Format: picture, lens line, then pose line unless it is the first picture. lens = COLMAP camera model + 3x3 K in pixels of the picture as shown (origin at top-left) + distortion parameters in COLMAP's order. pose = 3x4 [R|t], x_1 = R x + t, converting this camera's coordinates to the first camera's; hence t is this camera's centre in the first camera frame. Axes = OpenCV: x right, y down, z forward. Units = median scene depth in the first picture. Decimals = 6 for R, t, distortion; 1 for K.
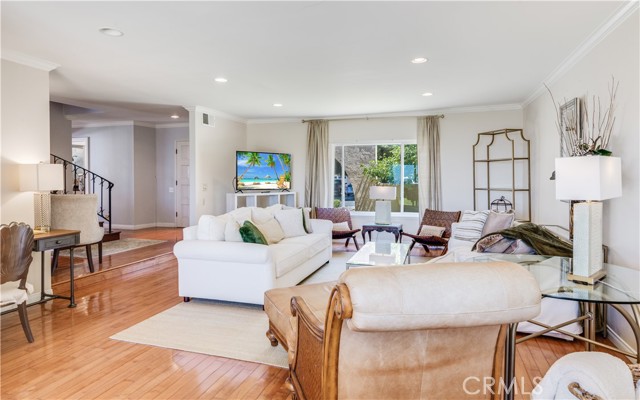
lens RADIAL K [[365.9, 0, 326.9], [0, 365.9, 181.0], [0, 0, 1]] dist [0.010730, -0.001107]
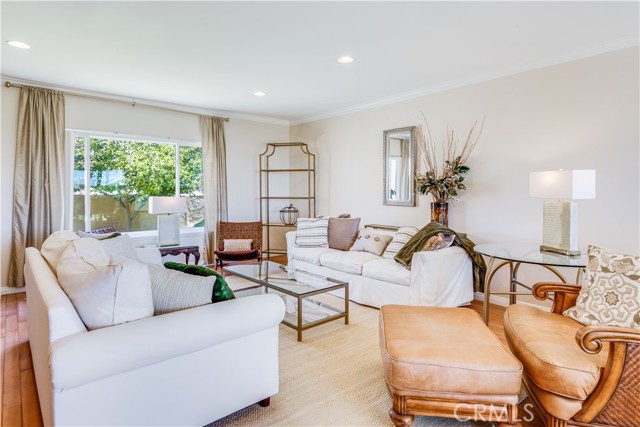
lens RADIAL K [[355.3, 0, 327.1], [0, 355.3, 194.2], [0, 0, 1]] dist [0.011714, -0.003036]
pose [[0.522468, -0.004580, 0.852647, -0.312838], [0.001658, 0.999989, 0.004356, 0.006867], [-0.852657, -0.000862, 0.522470, 0.314778]]
